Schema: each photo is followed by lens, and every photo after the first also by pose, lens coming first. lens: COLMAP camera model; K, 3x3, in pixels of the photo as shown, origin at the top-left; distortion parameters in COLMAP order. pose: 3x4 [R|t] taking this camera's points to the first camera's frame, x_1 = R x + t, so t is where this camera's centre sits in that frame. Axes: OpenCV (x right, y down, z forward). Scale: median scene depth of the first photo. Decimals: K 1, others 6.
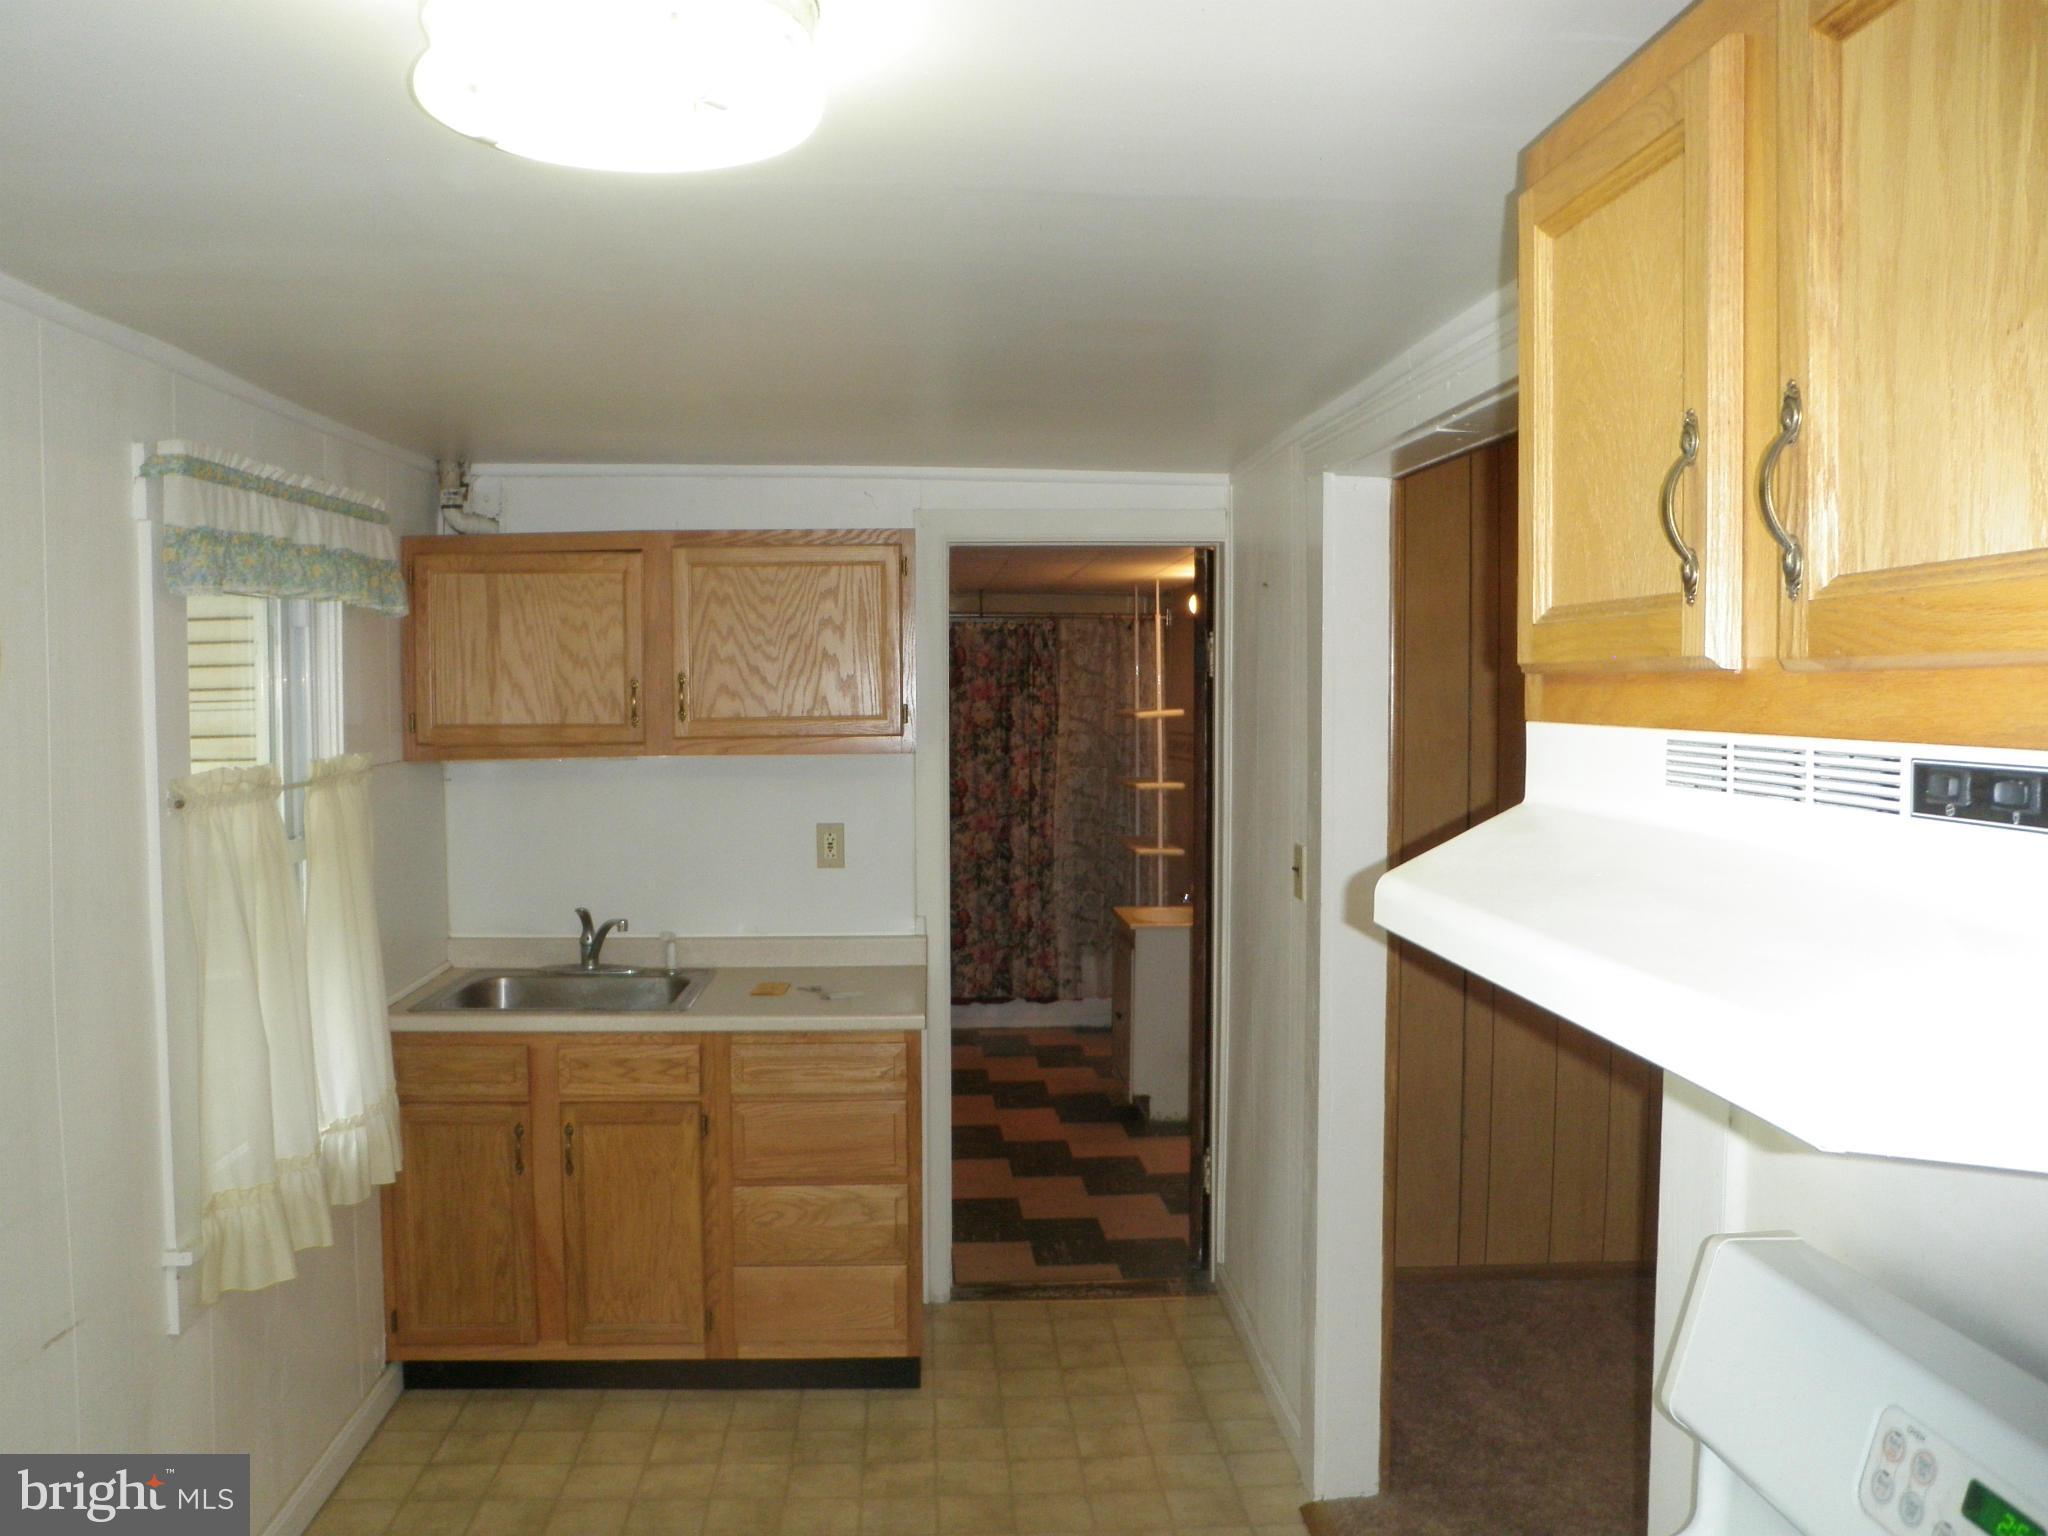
lens RADIAL K [[1676.6, 0, 1024.0], [0, 1676.6, 768.0], [0, 0, 1]] dist [-0.125709, 0.105108]
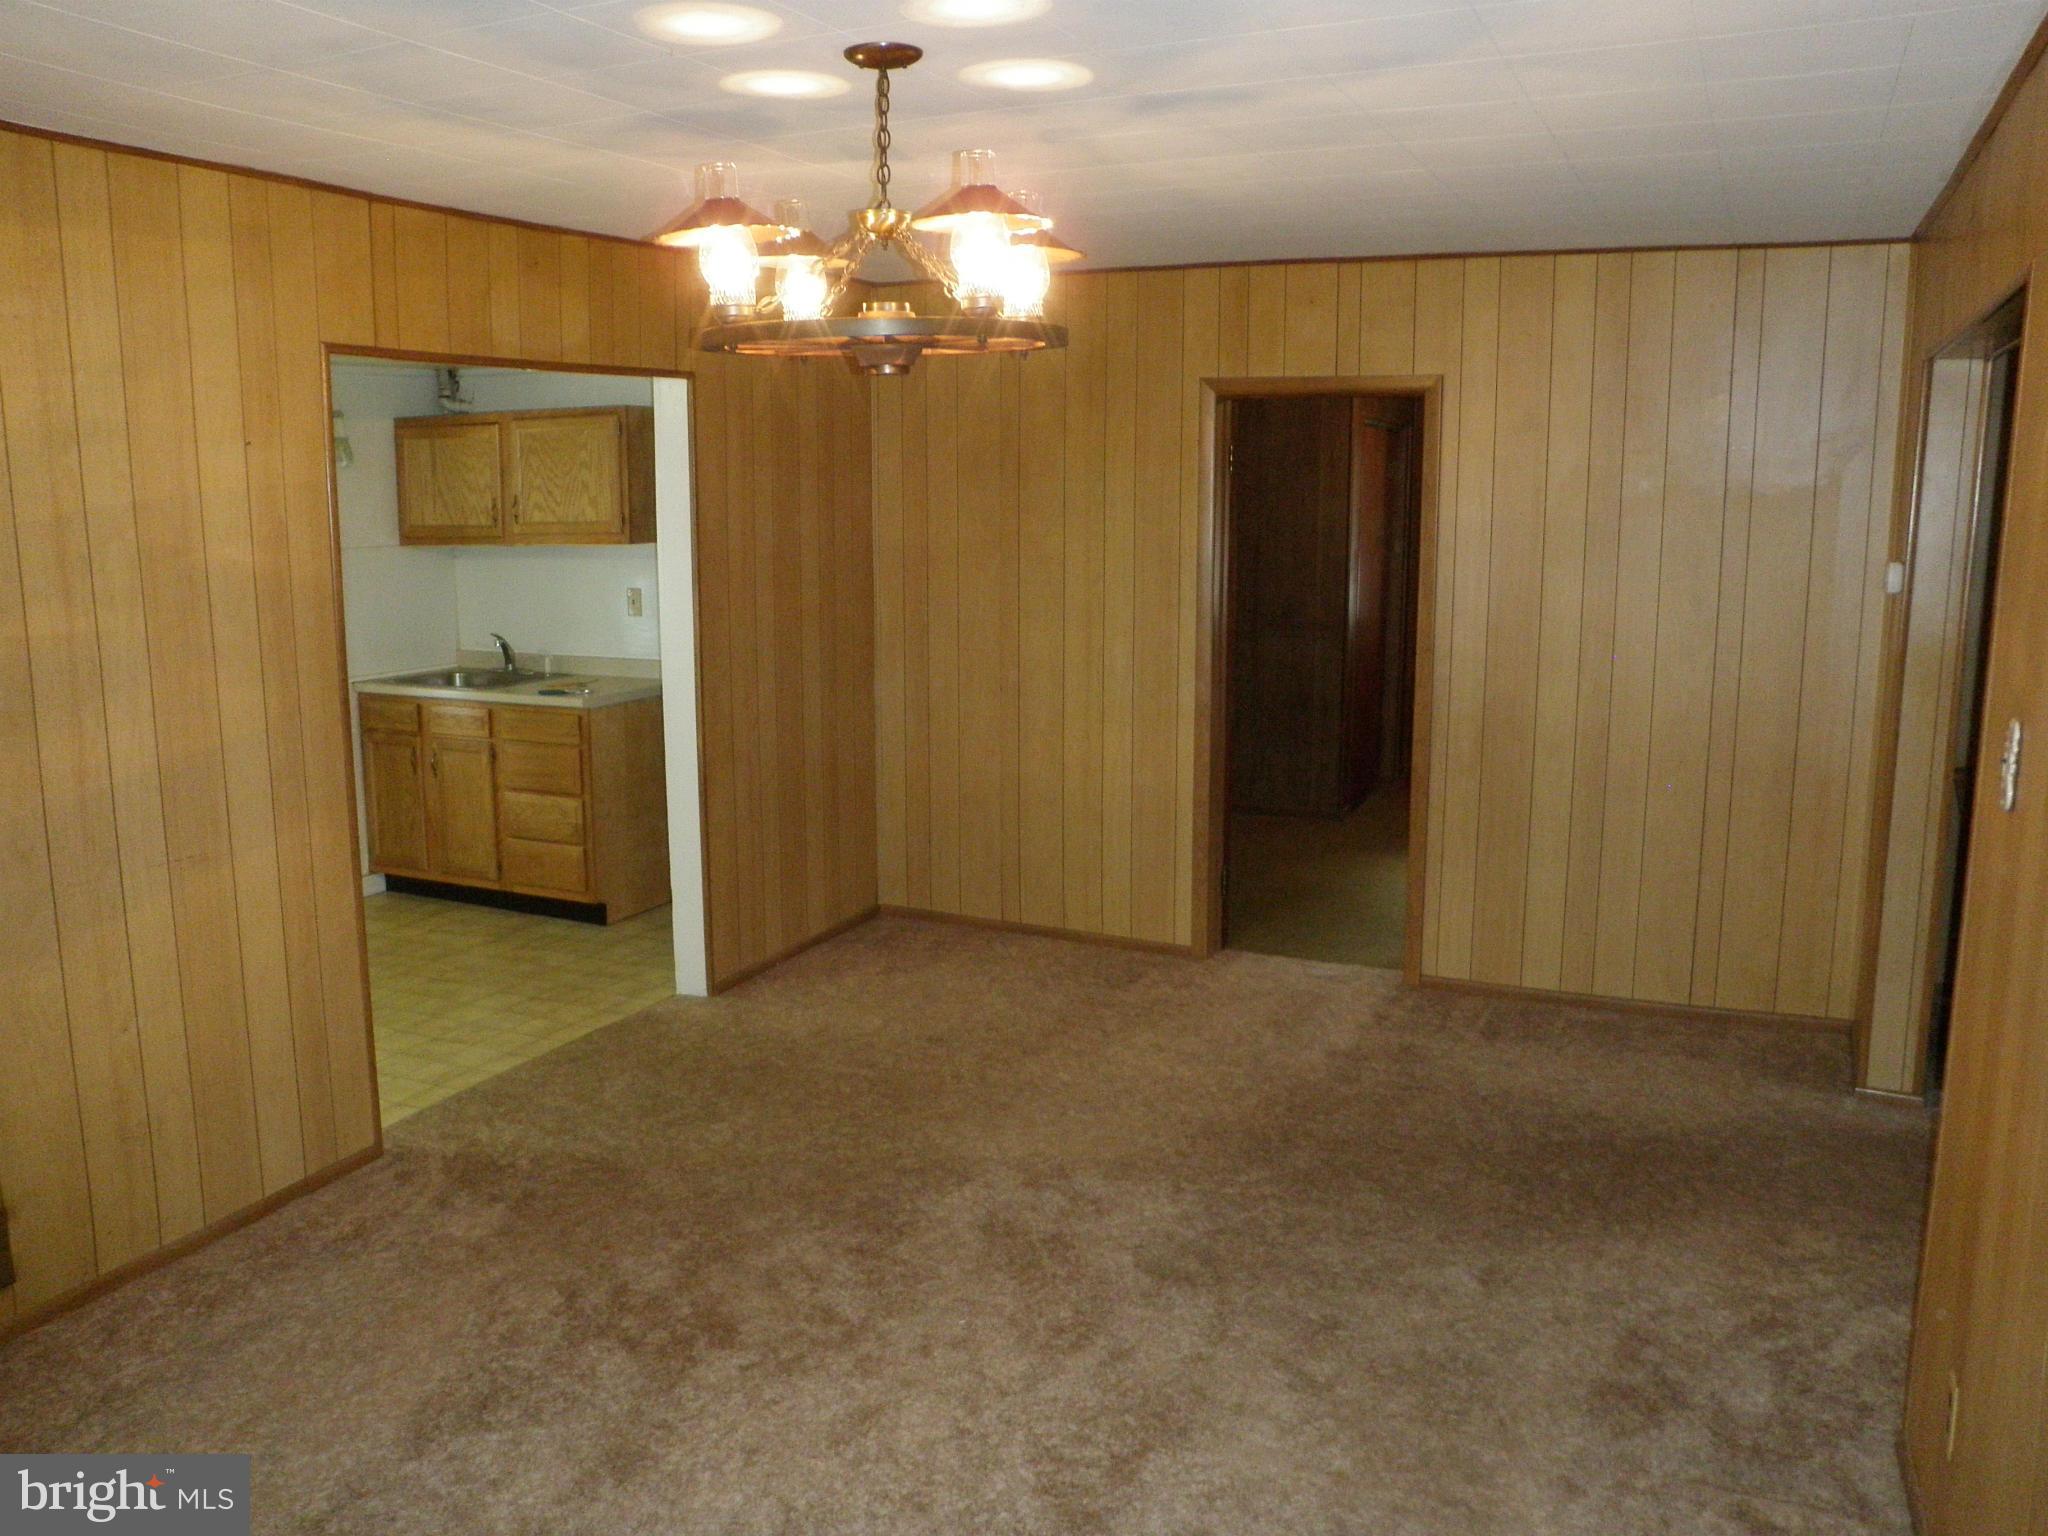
lens RADIAL K [[1676.6, 0, 1024.0], [0, 1676.6, 768.0], [0, 0, 1]] dist [-0.125709, 0.105108]
pose [[0.878738, 0.083249, -0.469989, 1.090416], [-0.025916, 0.991541, 0.127177, -0.009407], [0.476601, -0.099575, 0.873462, -0.260195]]
